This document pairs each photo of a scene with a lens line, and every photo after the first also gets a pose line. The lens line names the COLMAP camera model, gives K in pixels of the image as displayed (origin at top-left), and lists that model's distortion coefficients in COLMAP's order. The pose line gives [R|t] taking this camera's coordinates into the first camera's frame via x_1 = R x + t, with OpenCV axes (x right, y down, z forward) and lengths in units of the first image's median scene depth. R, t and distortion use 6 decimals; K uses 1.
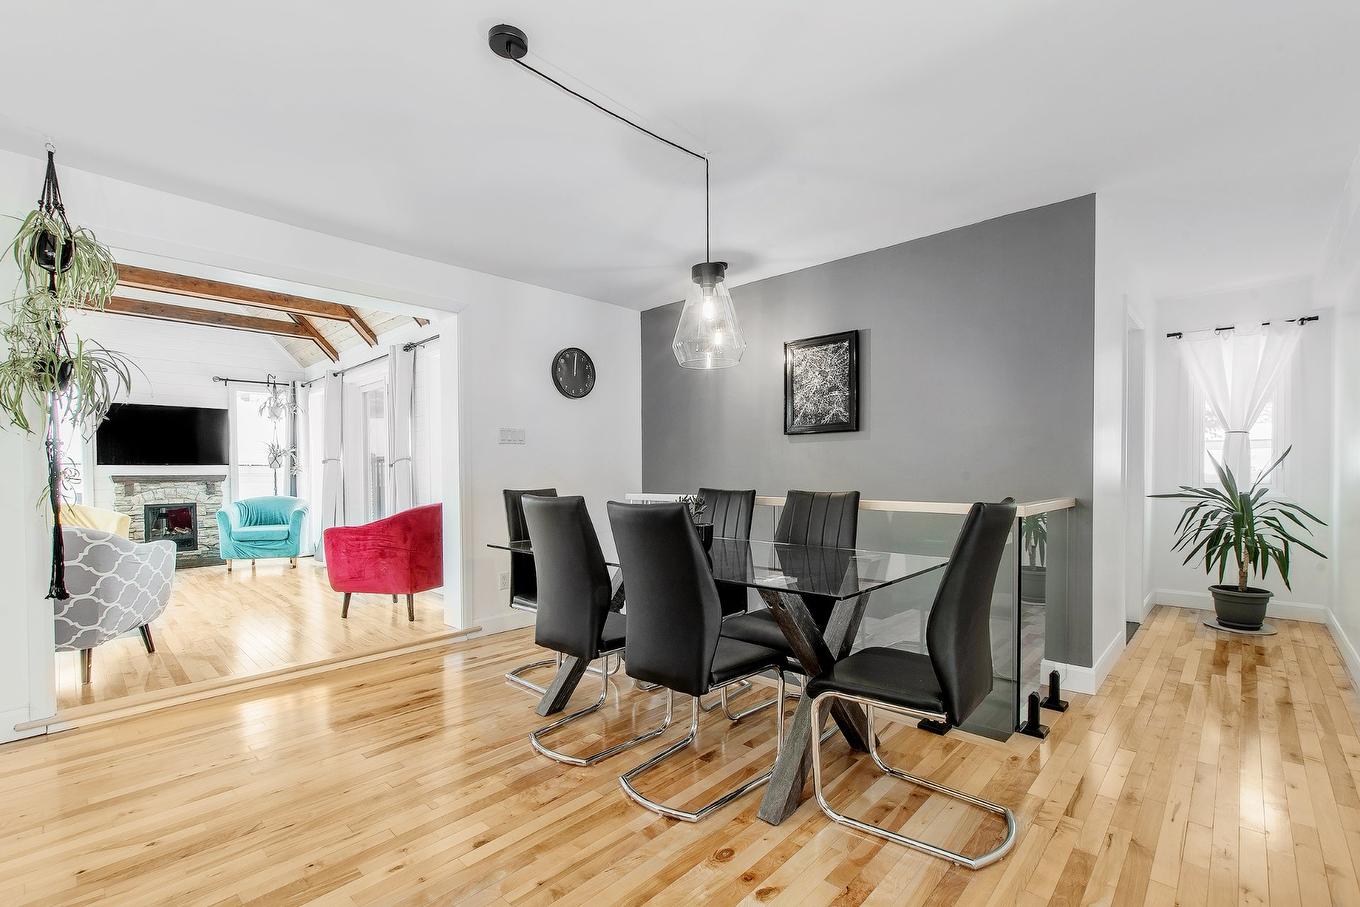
lens RADIAL K [[588.1, 0, 661.1], [0, 588.1, 475.9], [0, 0, 1]] dist [-0.000118, -0.000432]
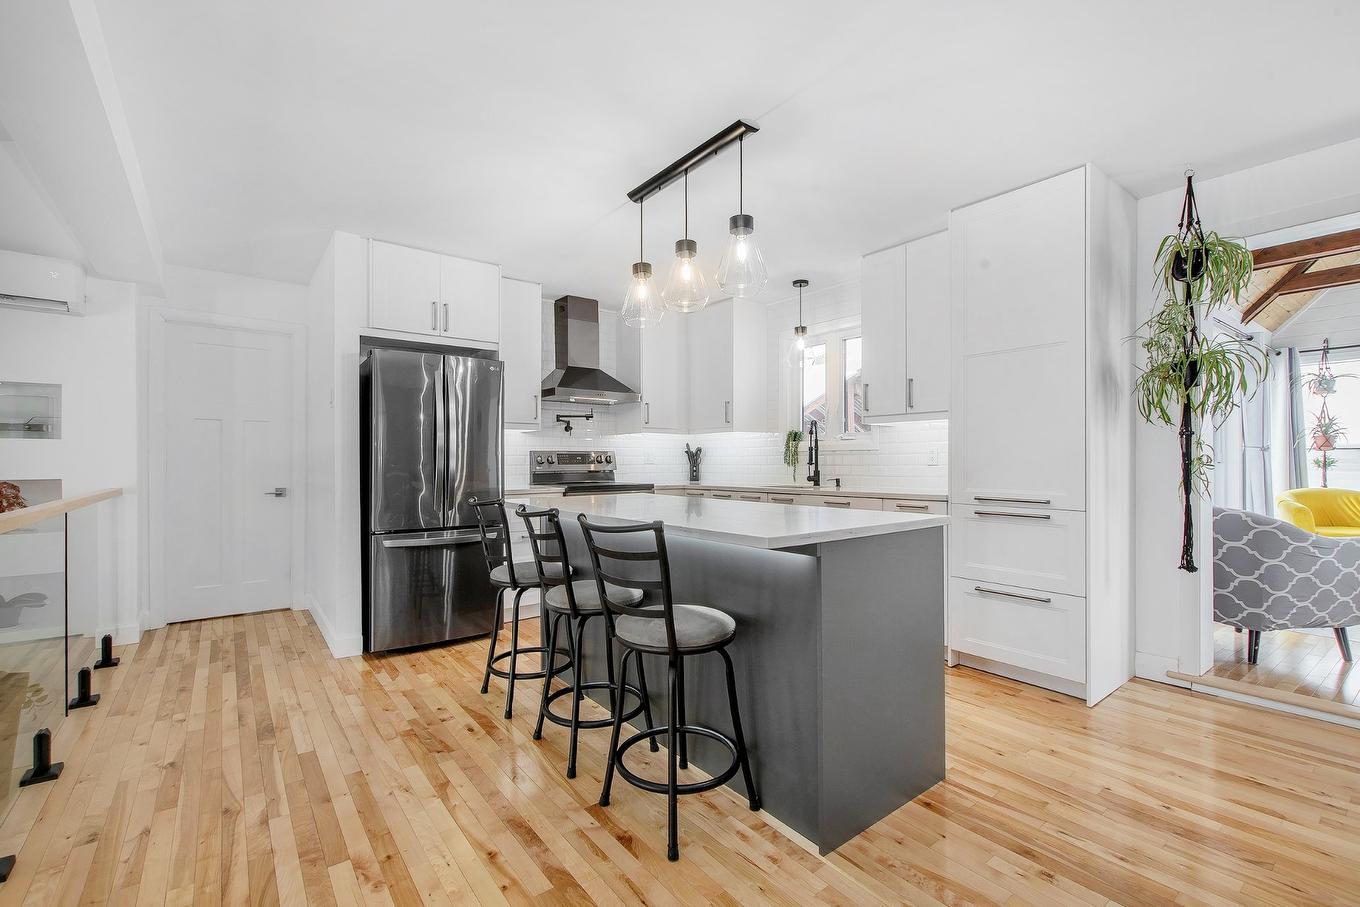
lens RADIAL K [[588.1, 0, 688.6], [0, 588.1, 456.1], [0, 0, 1]] dist [-0.000118, -0.000432]
pose [[-0.124314, -0.005775, -0.992226, 0.197405], [-0.003566, 0.999979, -0.005373, -0.001518], [0.992237, 0.002870, -0.124332, 0.175372]]
